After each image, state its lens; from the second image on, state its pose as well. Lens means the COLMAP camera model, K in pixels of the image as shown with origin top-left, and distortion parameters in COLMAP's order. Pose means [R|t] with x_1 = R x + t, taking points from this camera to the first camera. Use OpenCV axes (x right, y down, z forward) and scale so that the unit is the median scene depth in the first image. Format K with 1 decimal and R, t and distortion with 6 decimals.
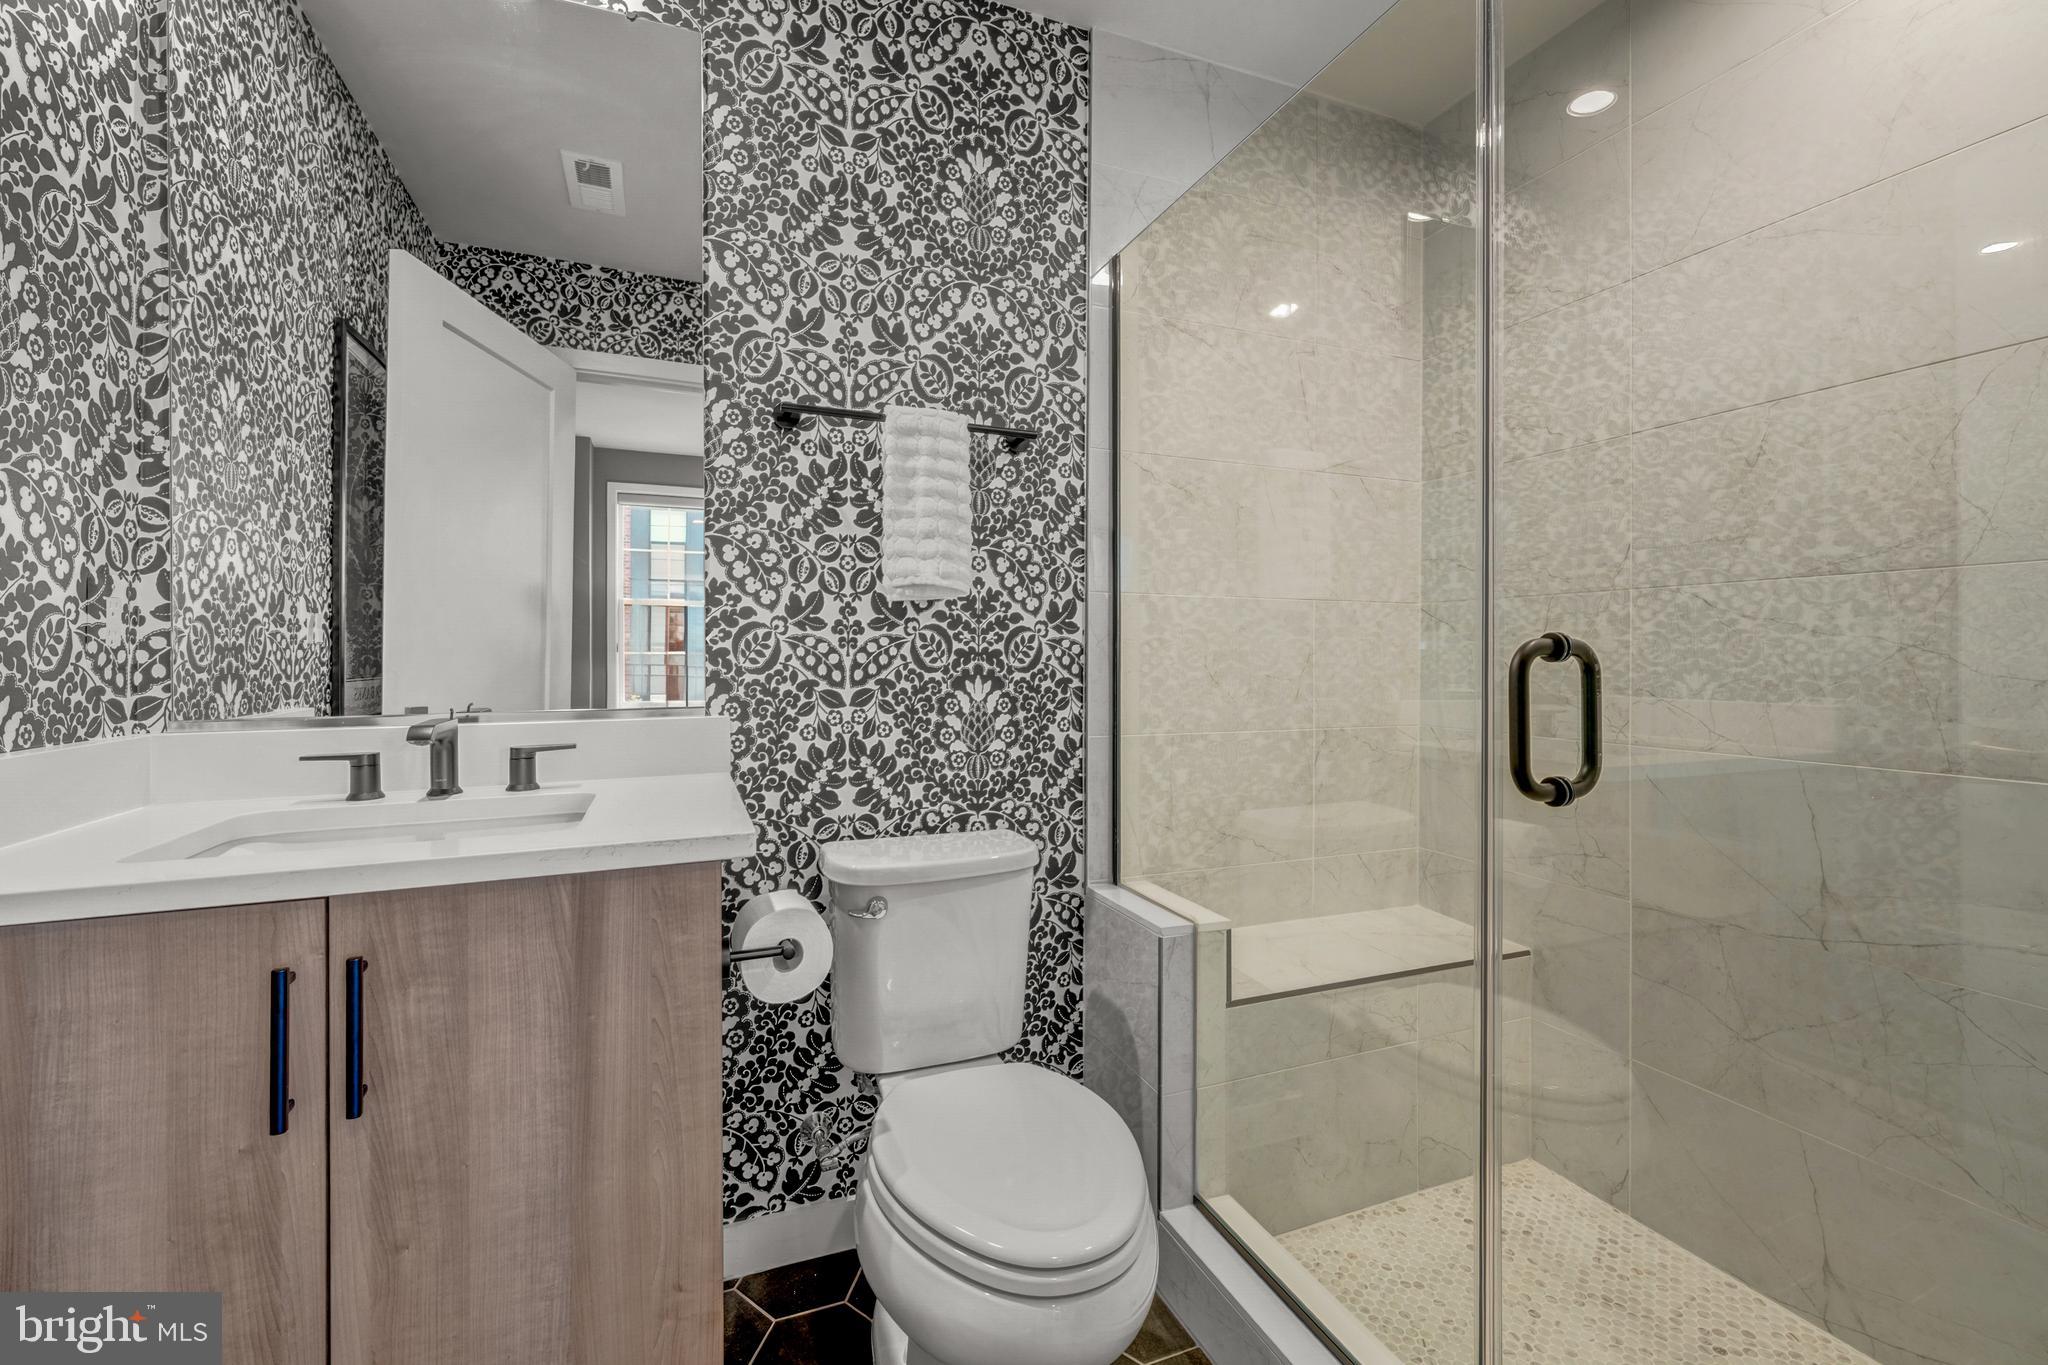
lens RADIAL K [[873.6, 0, 1024.3], [0, 873.6, 652.4], [0, 0, 1]] dist [0.003306, -0.000039]
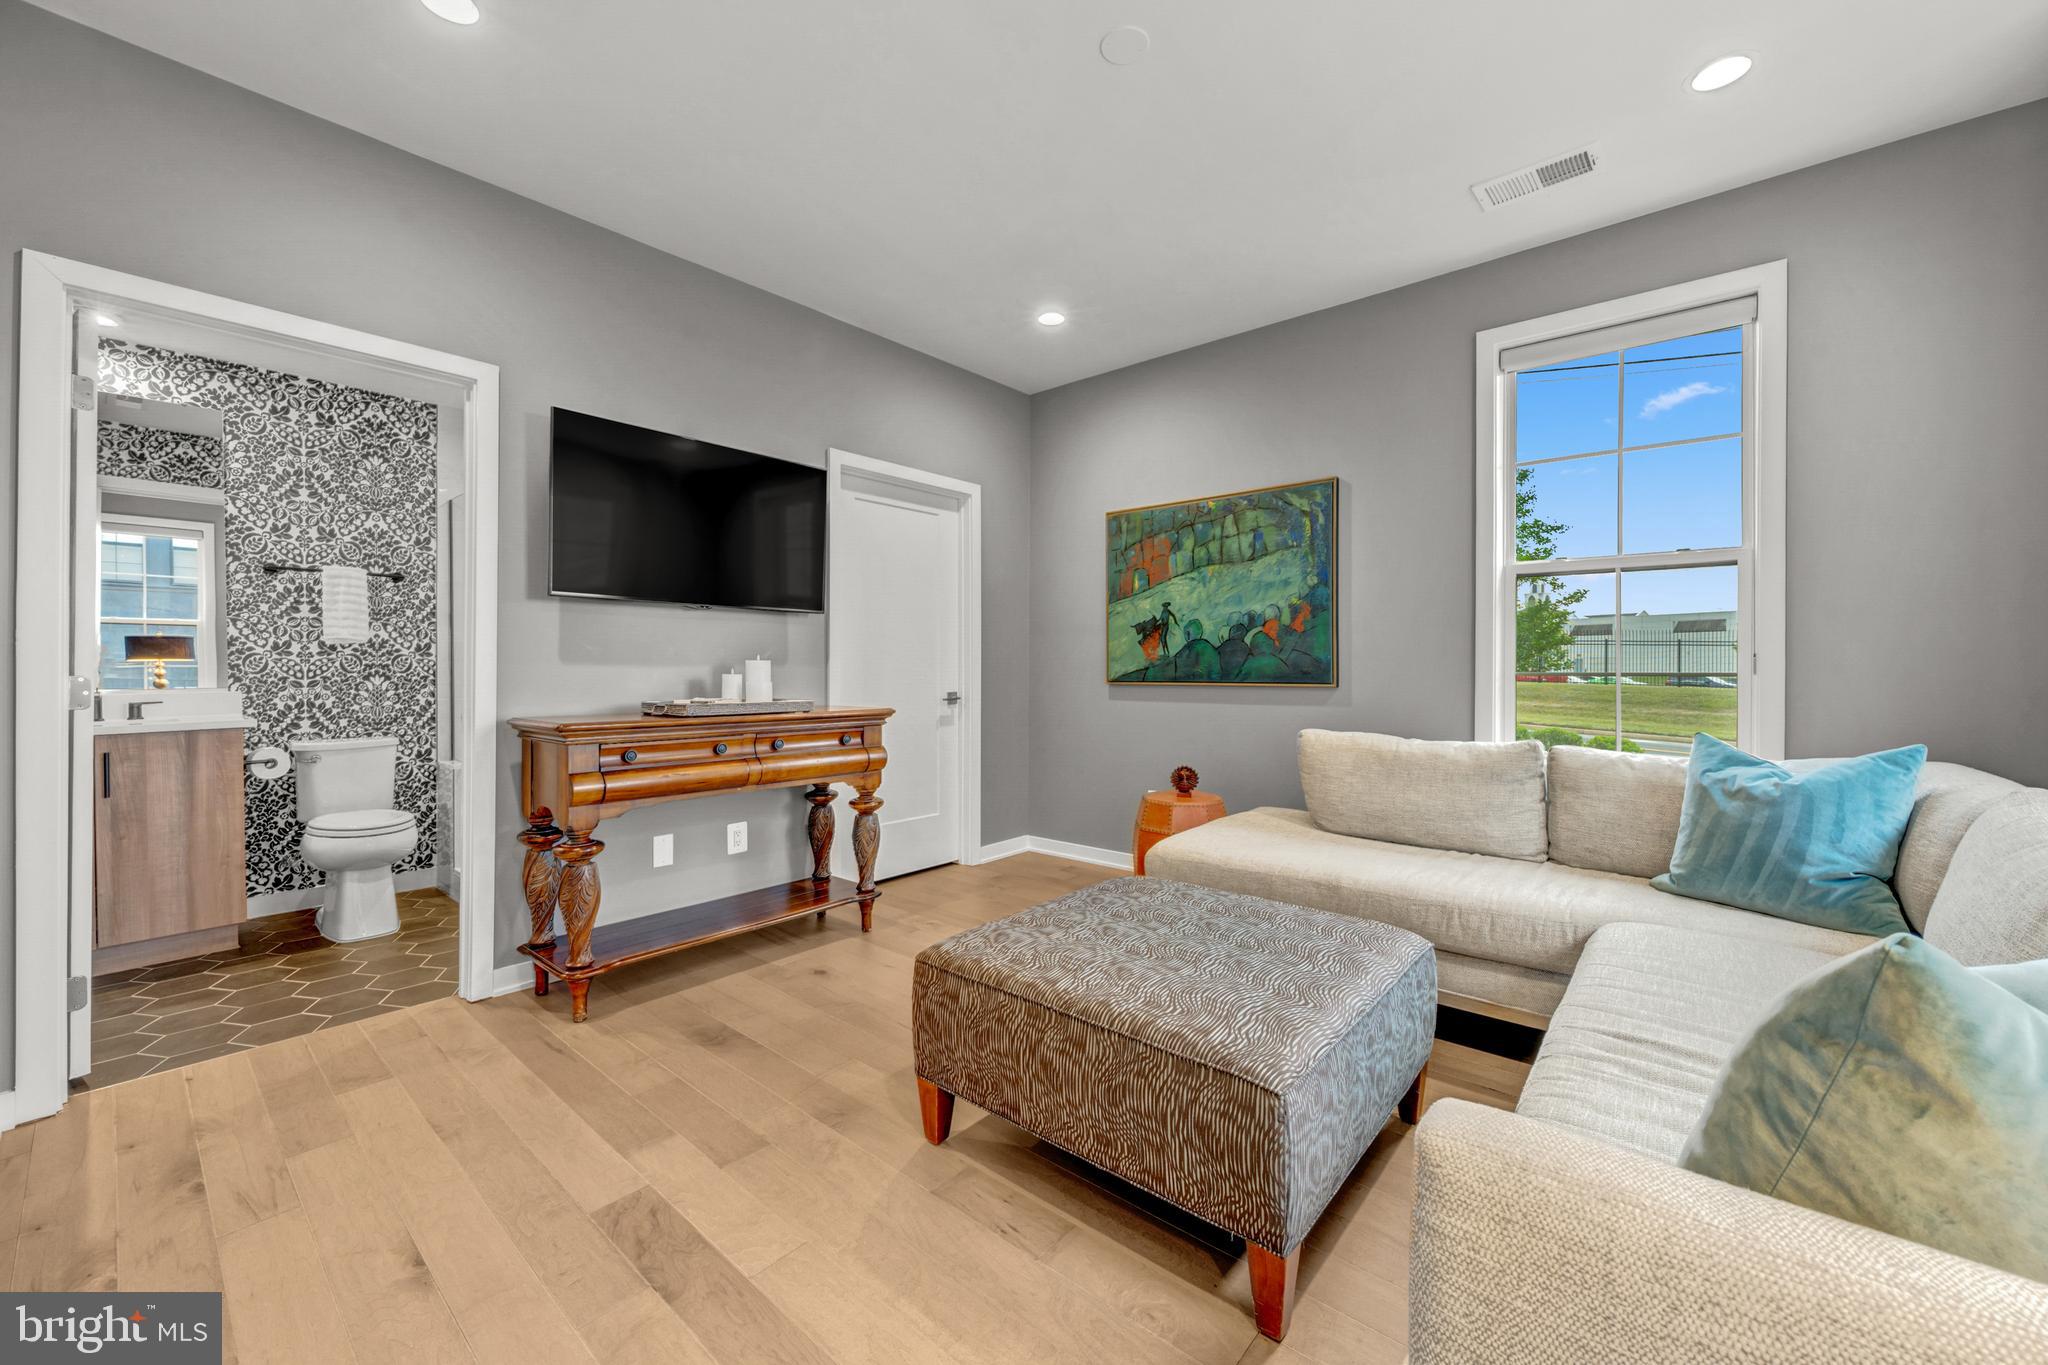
lens RADIAL K [[803.6, 0, 1021.2], [0, 803.6, 670.9], [0, 0, 1]] dist [0.001086, 0.000203]
pose [[0.891531, -0.008075, 0.452887, 0.557604], [0.005396, 0.999959, 0.007207, 0.010428], [-0.452927, -0.003982, 0.891539, -1.887329]]
